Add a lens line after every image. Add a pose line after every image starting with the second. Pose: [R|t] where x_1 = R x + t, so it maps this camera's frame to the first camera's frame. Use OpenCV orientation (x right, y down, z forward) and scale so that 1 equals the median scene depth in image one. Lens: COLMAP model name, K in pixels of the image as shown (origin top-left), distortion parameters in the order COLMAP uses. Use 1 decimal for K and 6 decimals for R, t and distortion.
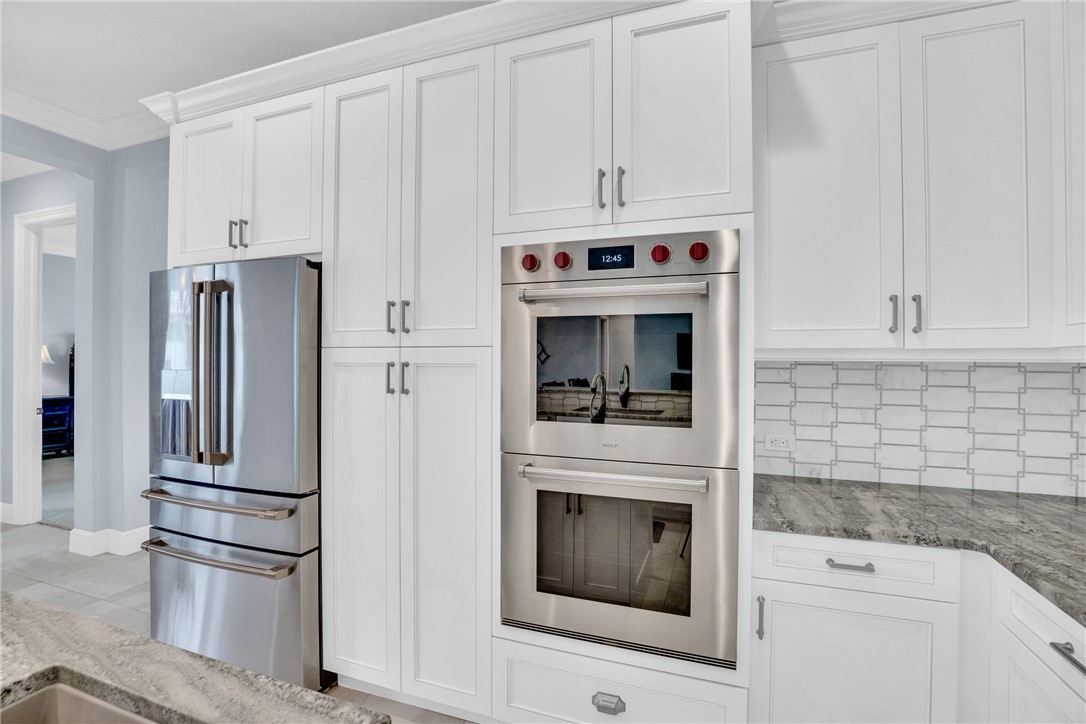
lens RADIAL K [[501.1, 0, 557.7], [0, 501.1, 368.0], [0, 0, 1]] dist [-0.034476, 0.008660]
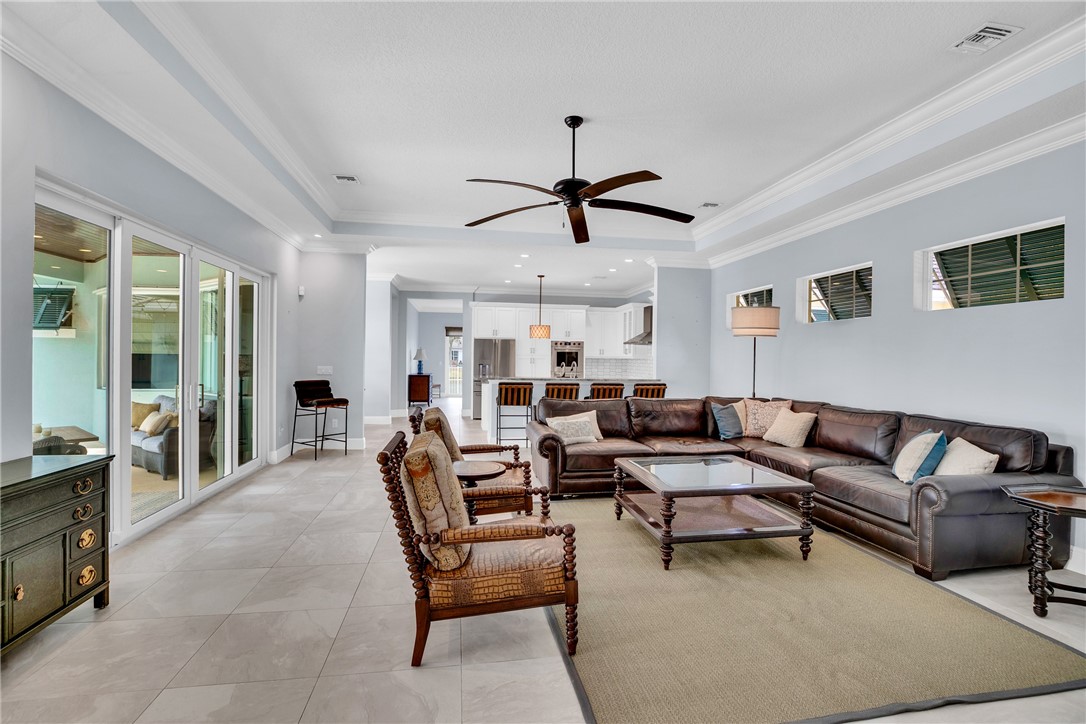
lens RADIAL K [[501.1, 0, 546.9], [0, 501.1, 355.9], [0, 0, 1]] dist [-0.034476, 0.008660]
pose [[0.868684, 0.001405, 0.495365, -3.535357], [-0.001314, 0.999999, -0.000532, -0.038616], [-0.495365, -0.000189, 0.868685, -4.864444]]
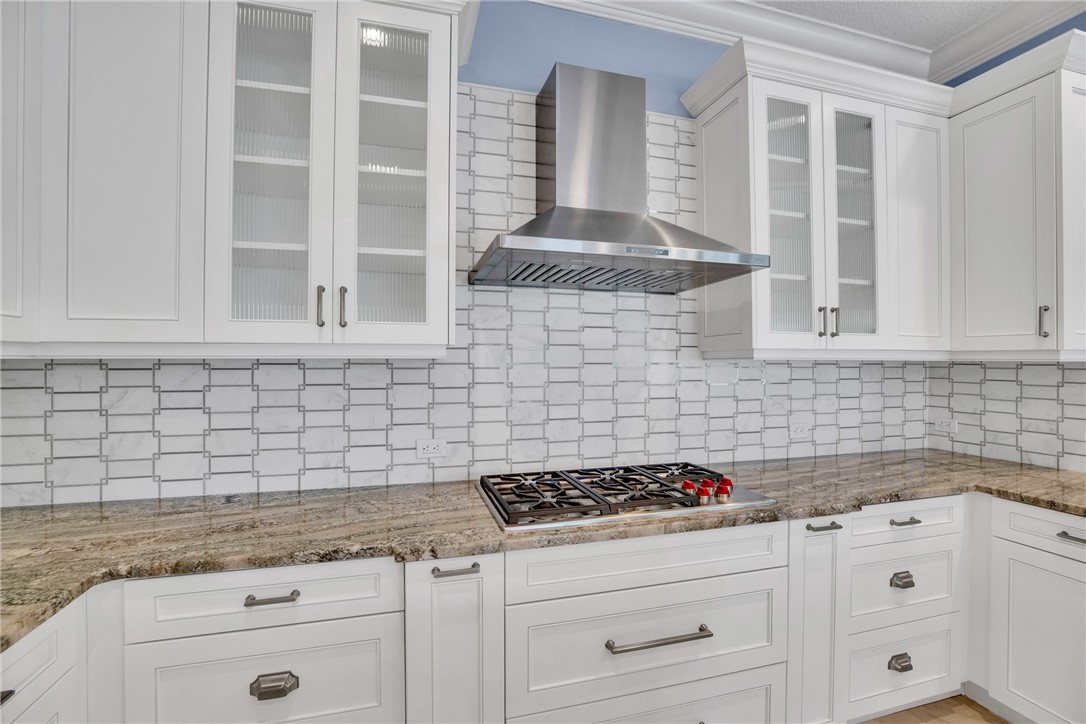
lens RADIAL K [[501.1, 0, 549.1], [0, 501.1, 356.8], [0, 0, 1]] dist [-0.034476, 0.008660]
pose [[-0.584695, 0.001722, 0.811251, -0.216062], [0.010070, 0.999936, 0.005135, -0.009778], [-0.811191, 0.011171, -0.584675, 0.671108]]
